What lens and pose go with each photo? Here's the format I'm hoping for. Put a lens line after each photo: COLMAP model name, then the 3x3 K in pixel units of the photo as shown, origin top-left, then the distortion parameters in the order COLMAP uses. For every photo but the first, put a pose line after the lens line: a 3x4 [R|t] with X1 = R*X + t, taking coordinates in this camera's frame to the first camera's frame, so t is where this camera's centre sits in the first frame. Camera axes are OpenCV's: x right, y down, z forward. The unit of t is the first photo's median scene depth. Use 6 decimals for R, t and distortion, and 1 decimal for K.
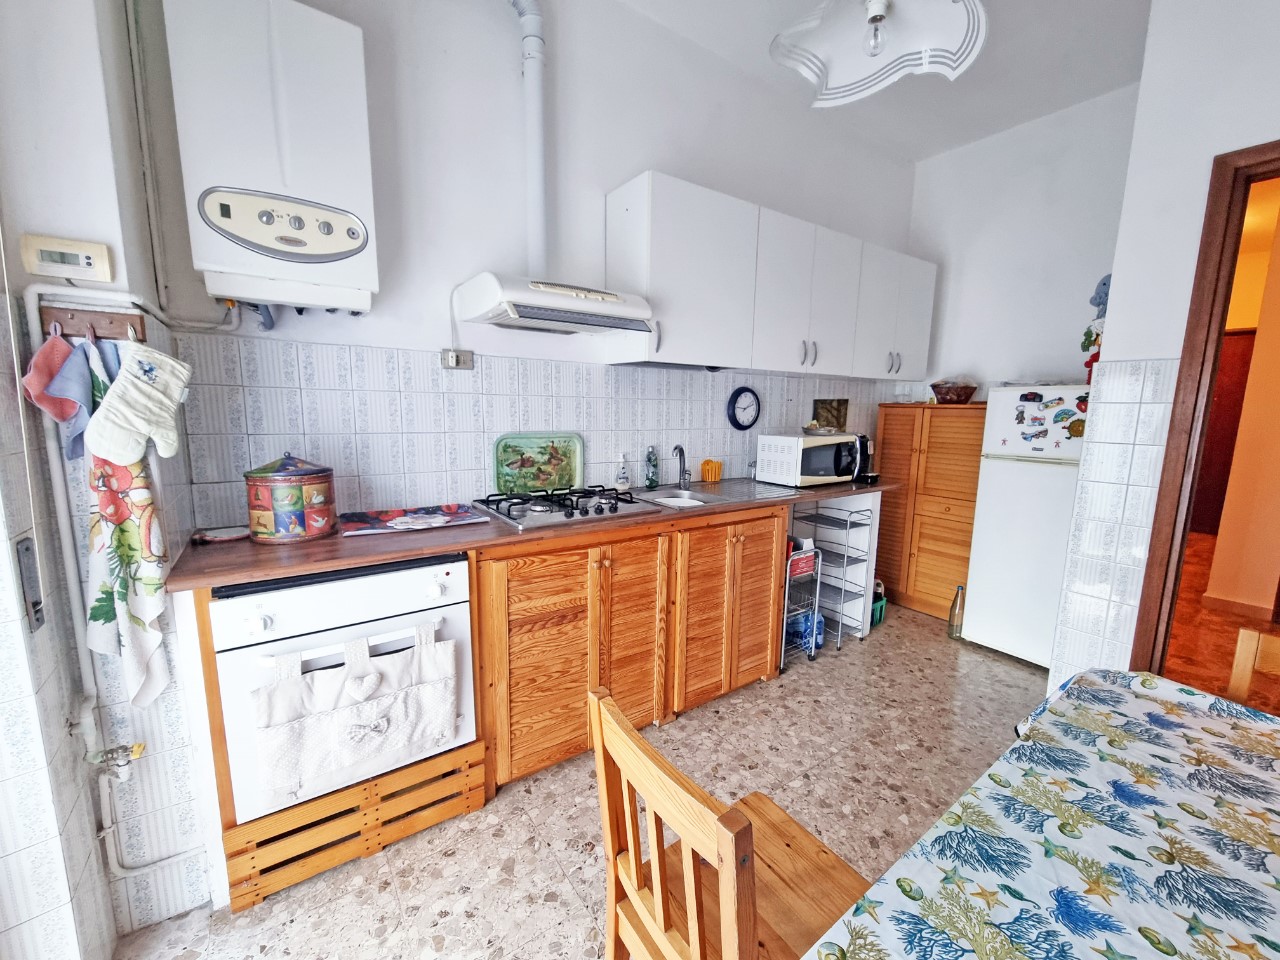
lens RADIAL K [[523.2, 0, 648.7], [0, 523.2, 486.4], [0, 0, 1]] dist [0.001248, 0.000234]
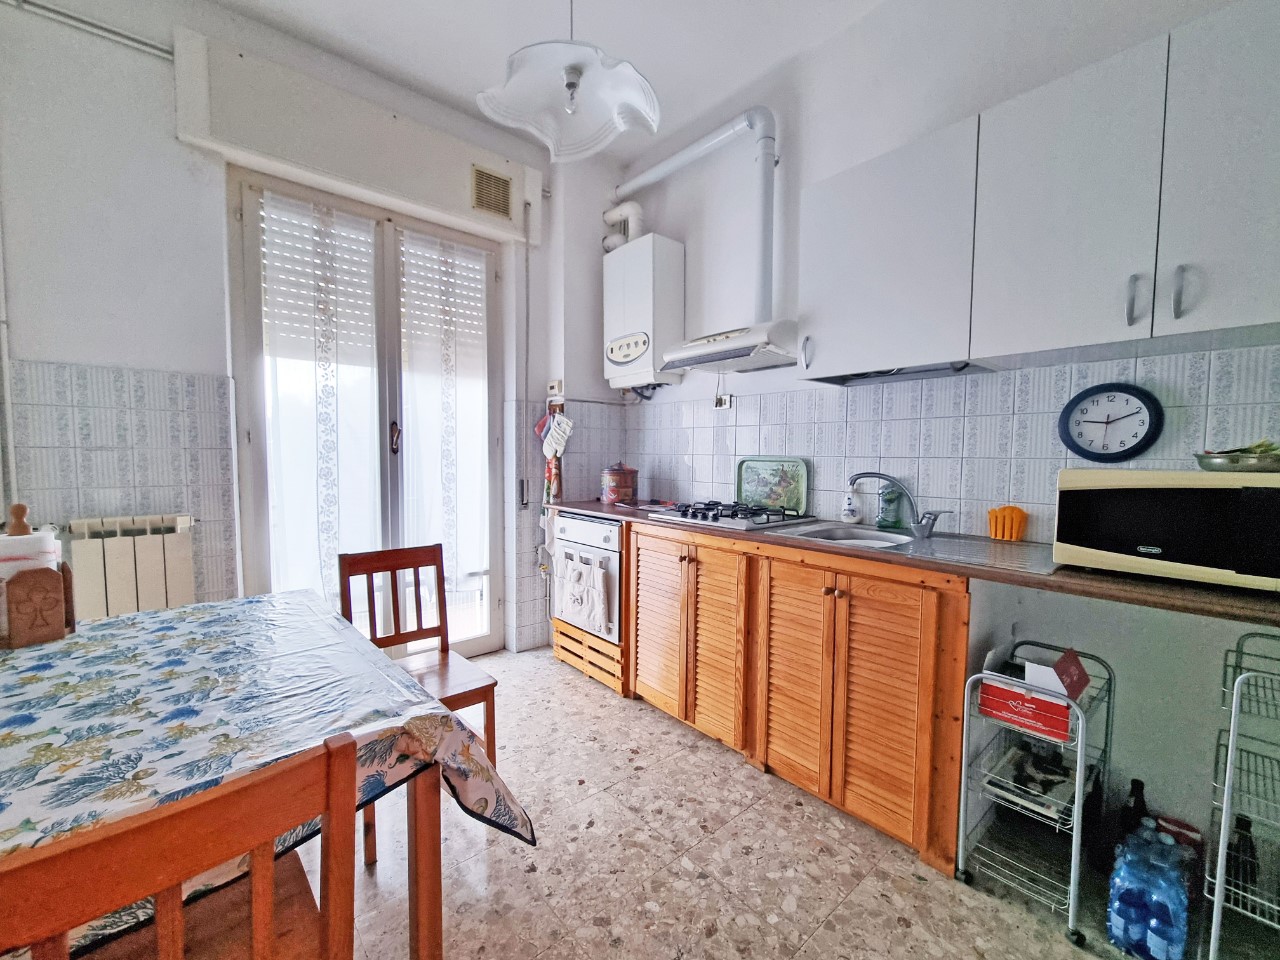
lens RADIAL K [[523.2, 0, 648.7], [0, 523.2, 486.4], [0, 0, 1]] dist [0.001248, 0.000234]
pose [[0.097486, 0.044511, -0.994241, 0.914800], [-0.158062, 0.987012, 0.028689, -0.030784], [0.982605, 0.154355, 0.103256, 0.649818]]
